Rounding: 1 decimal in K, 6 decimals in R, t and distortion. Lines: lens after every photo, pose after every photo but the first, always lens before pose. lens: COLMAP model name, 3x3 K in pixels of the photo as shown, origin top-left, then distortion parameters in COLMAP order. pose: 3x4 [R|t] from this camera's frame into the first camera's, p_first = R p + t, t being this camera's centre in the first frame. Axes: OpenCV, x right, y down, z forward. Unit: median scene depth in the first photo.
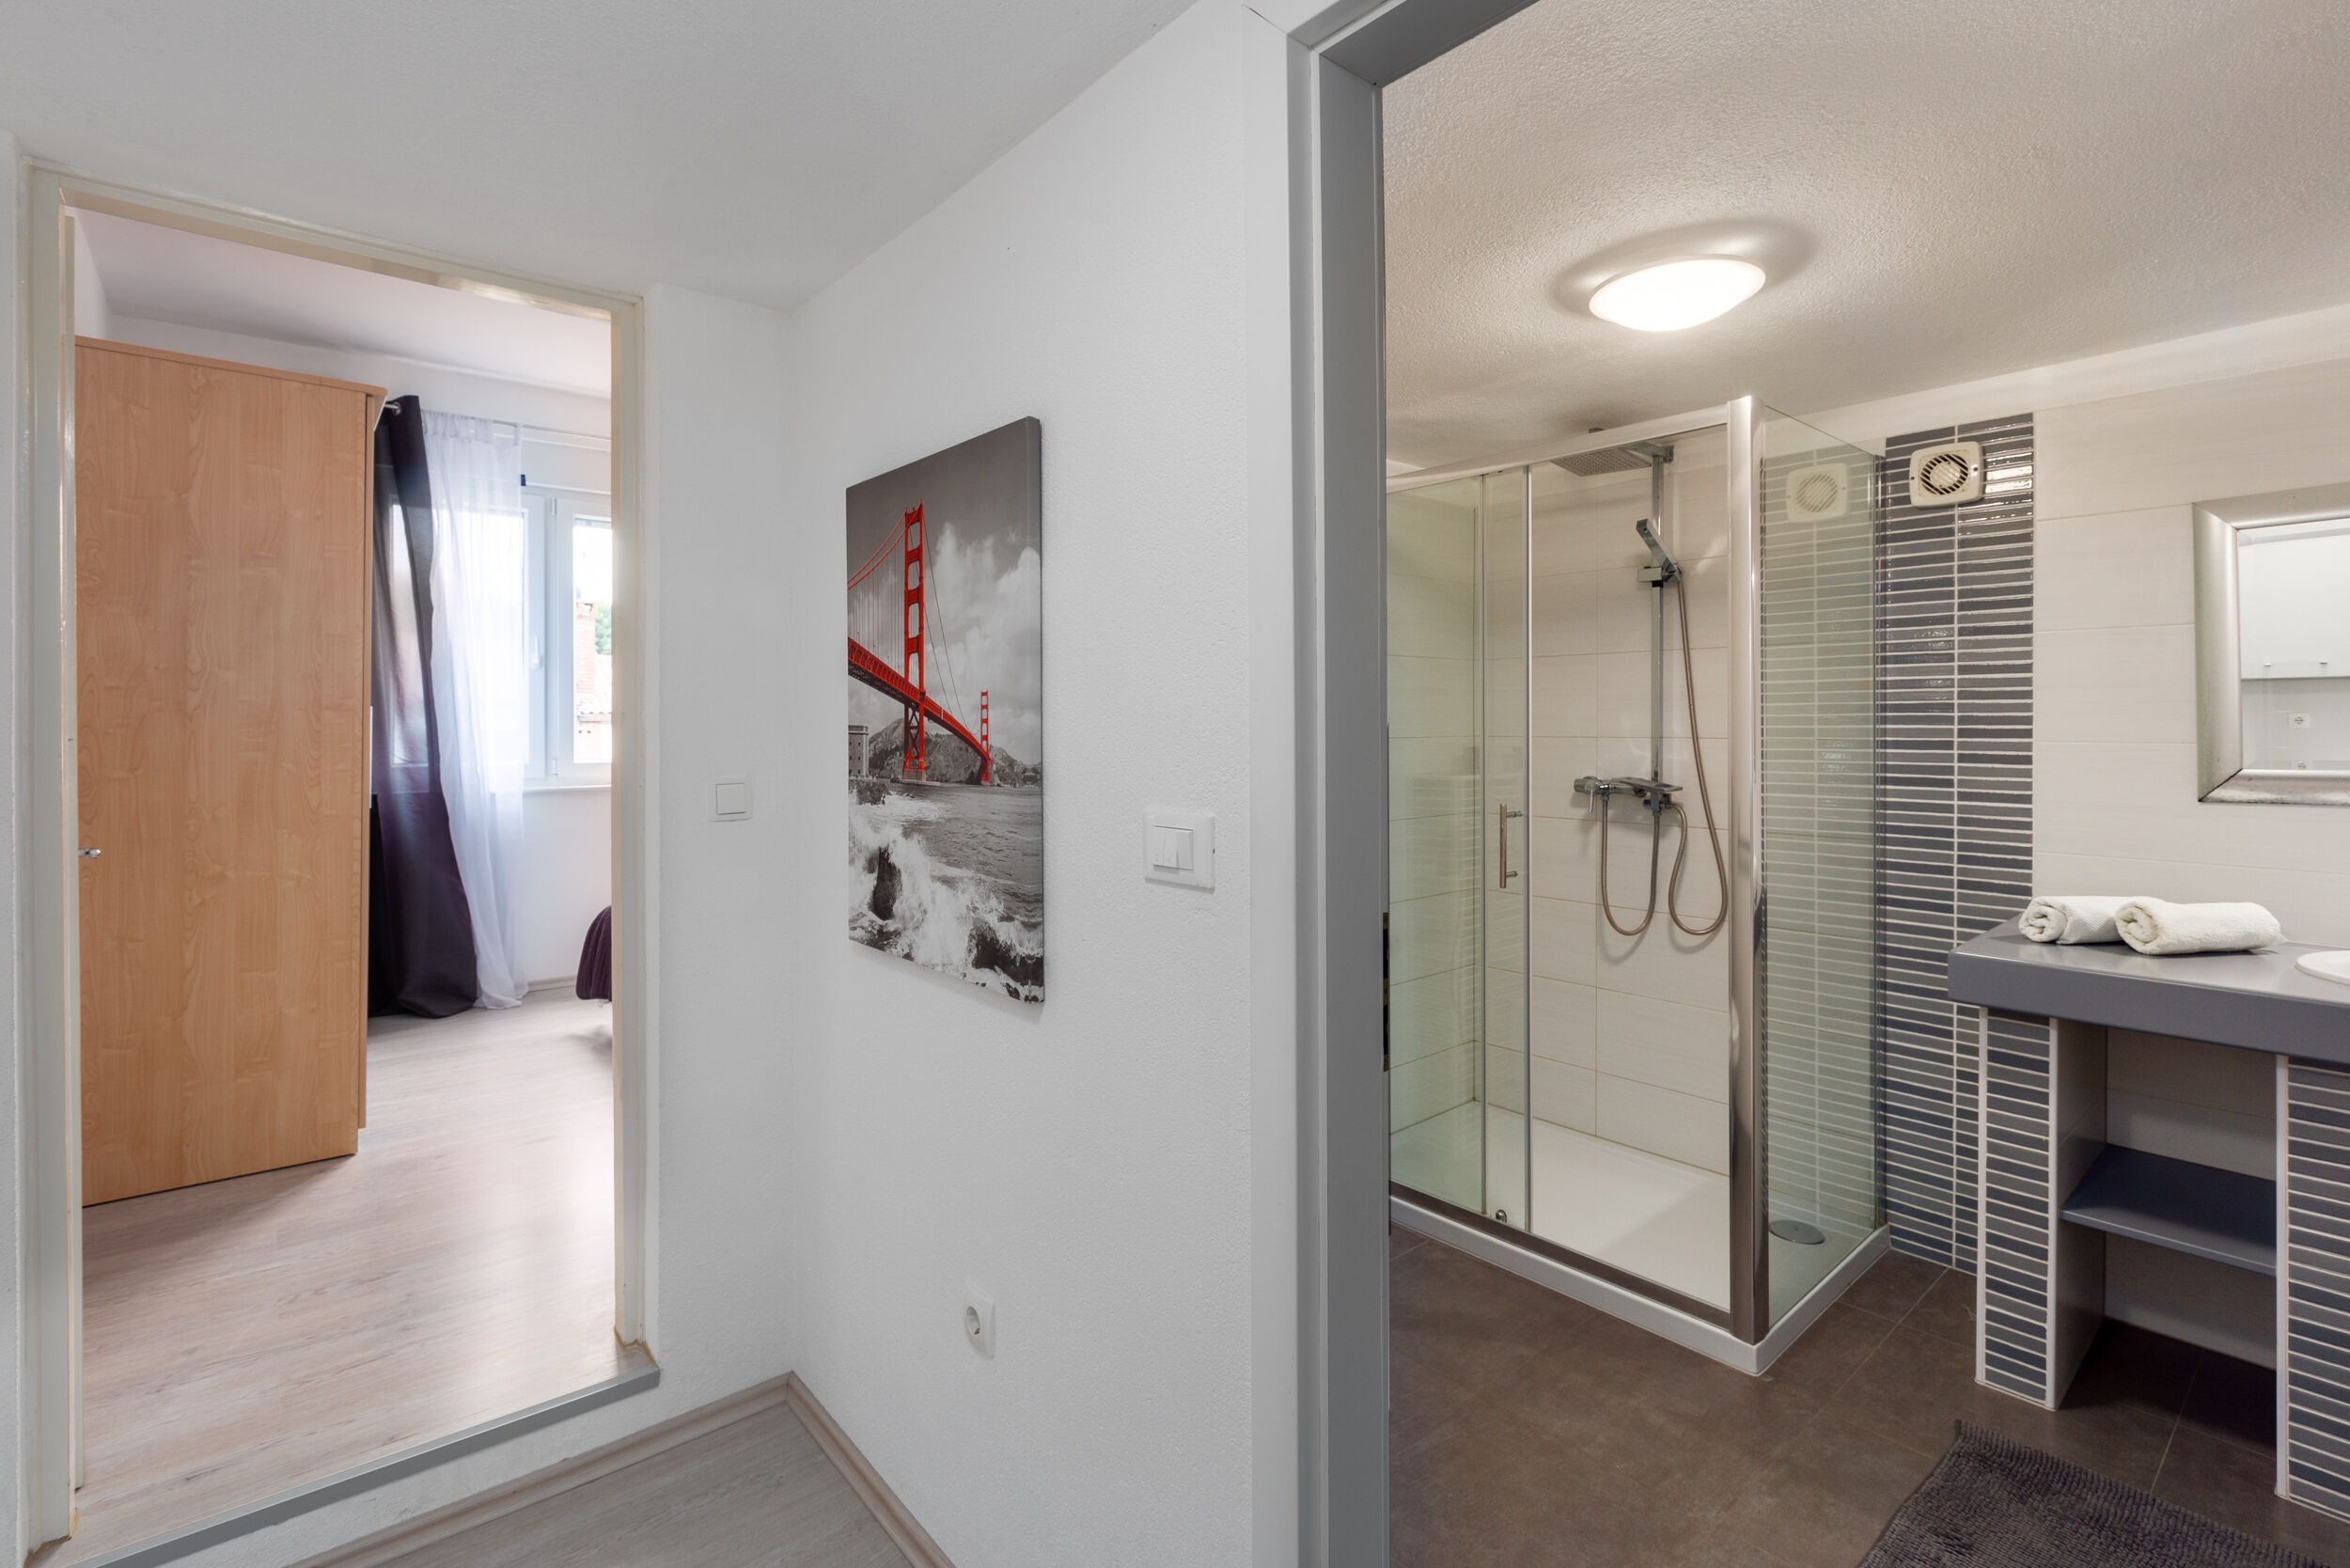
lens RADIAL K [[1076.1, 0, 1178.9], [0, 1076.1, 729.9], [0, 0, 1]] dist [-0.001221, -0.001311]
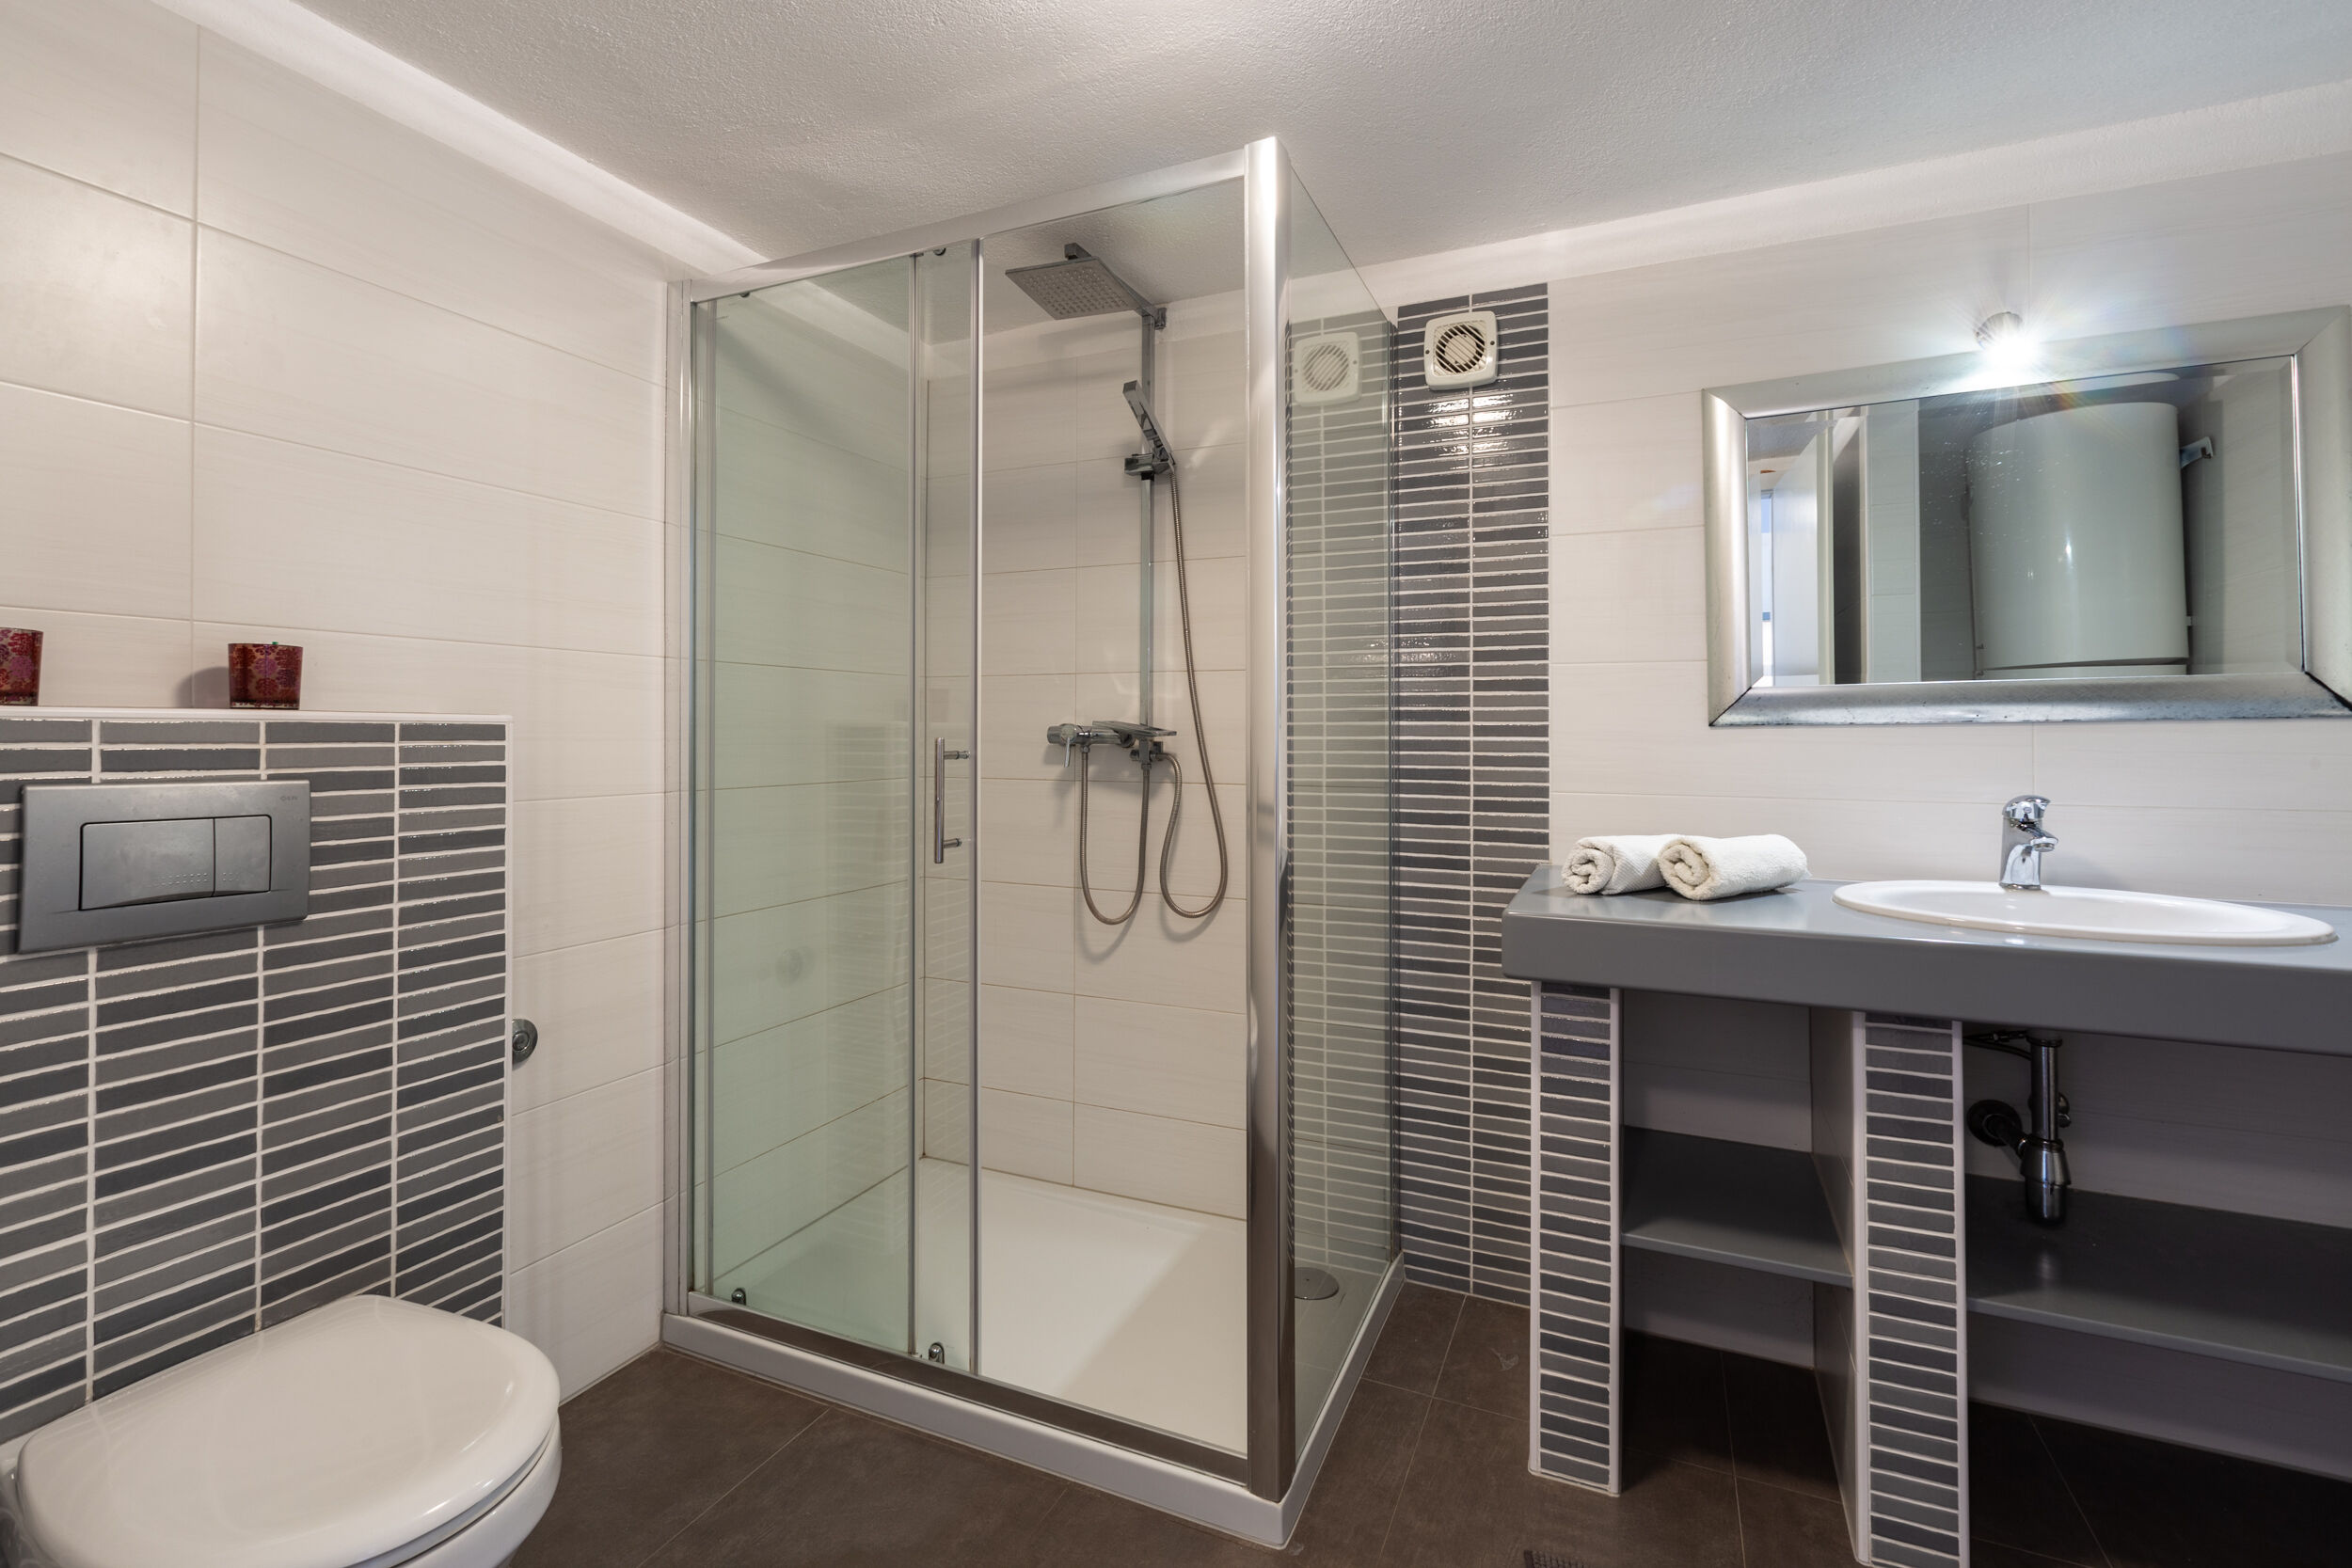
lens RADIAL K [[1102.0, 0, 1143.6], [0, 1102.0, 728.1], [0, 0, 1]] dist [-0.000019, -0.000095]
pose [[0.912347, 0.004440, 0.409393, 0.139138], [-0.001558, 0.999972, -0.007375, 0.068557], [-0.409414, 0.006091, 0.912328, 0.328178]]
